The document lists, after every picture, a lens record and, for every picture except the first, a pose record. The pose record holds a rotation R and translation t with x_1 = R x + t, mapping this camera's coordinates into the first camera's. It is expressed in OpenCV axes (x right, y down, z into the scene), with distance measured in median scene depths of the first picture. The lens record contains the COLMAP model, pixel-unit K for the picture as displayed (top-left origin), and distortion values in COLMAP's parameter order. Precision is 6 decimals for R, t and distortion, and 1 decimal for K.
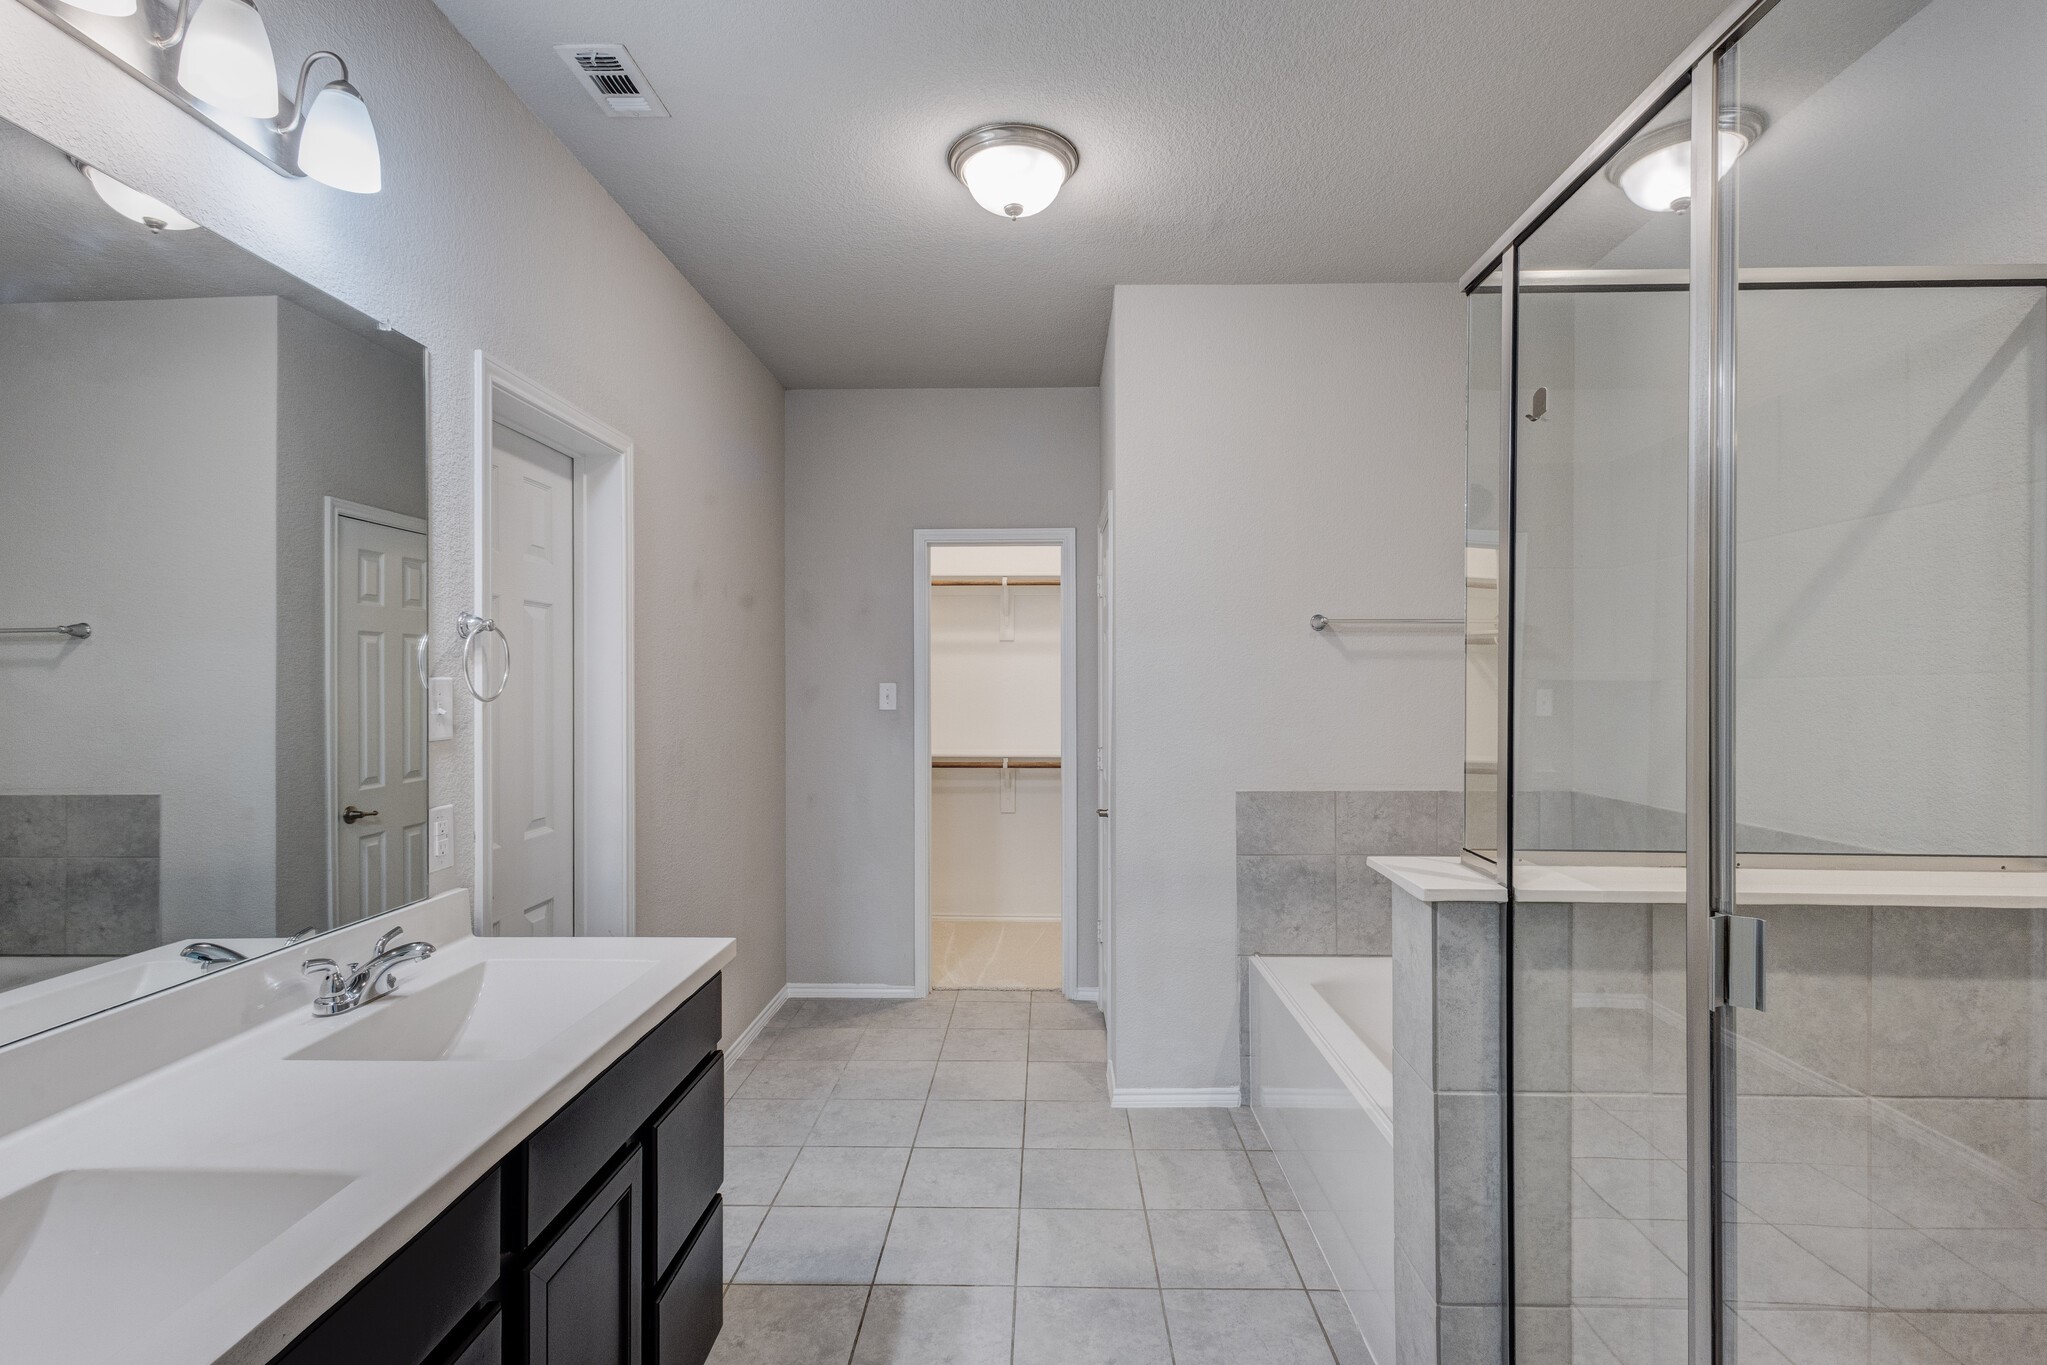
lens RADIAL K [[949.7, 0, 1025.0], [0, 949.7, 699.6], [0, 0, 1]] dist [0.004962, -0.000069]
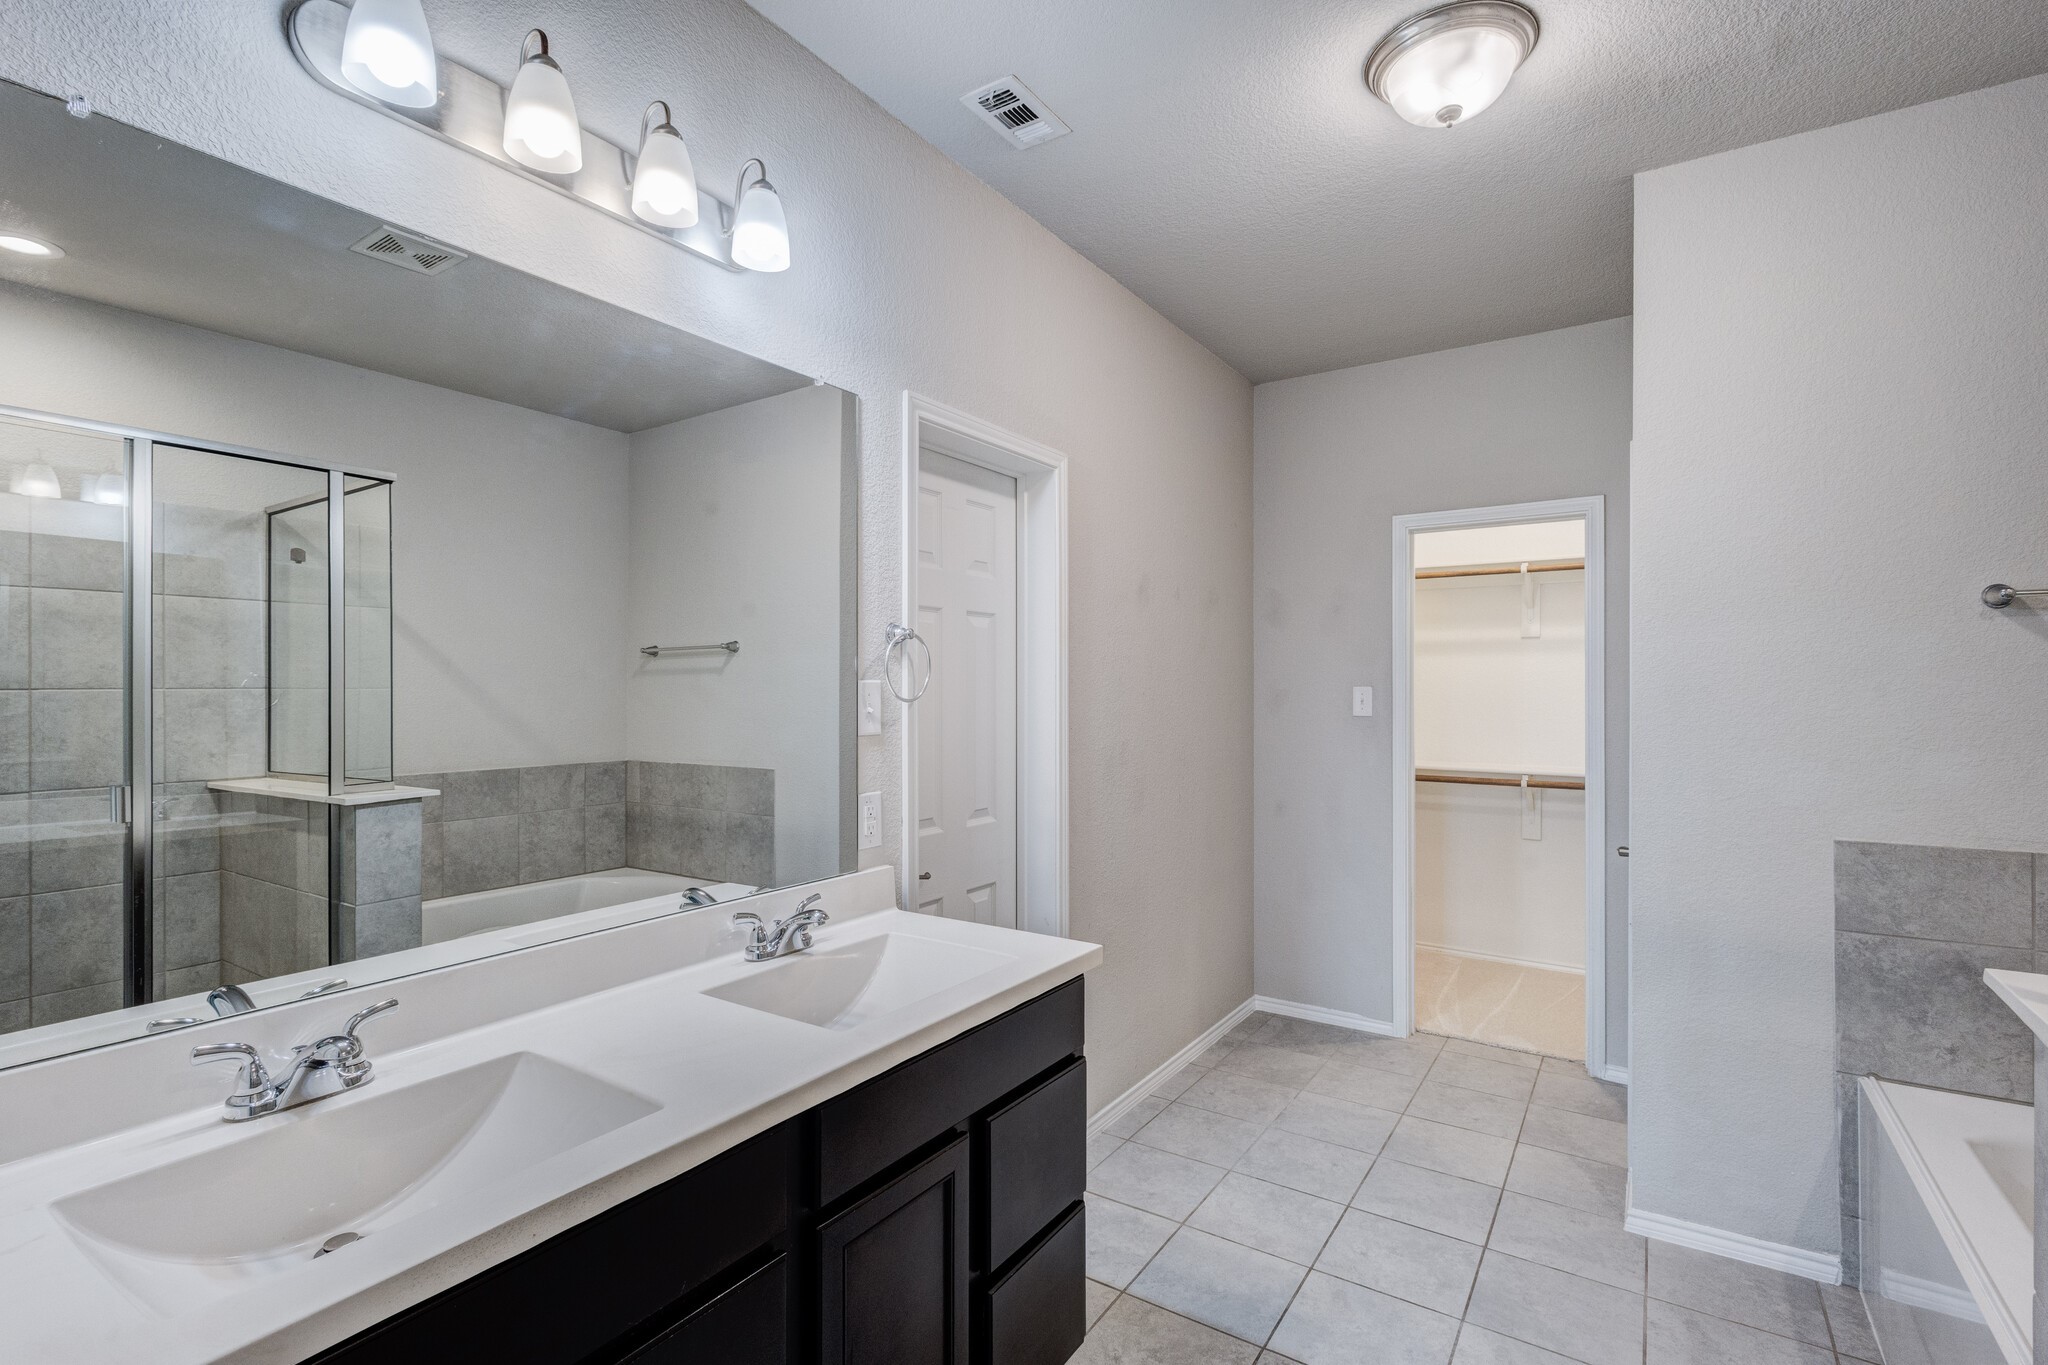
lens RADIAL K [[937.6, 0, 1029.3], [0, 937.6, 700.4], [0, 0, 1]] dist [0.005672, -0.001168]
pose [[0.844820, 0.009838, -0.534959, 0.094801], [-0.011520, 0.999934, 0.000196, -0.000860], [0.534926, 0.005997, 0.844878, 0.089286]]
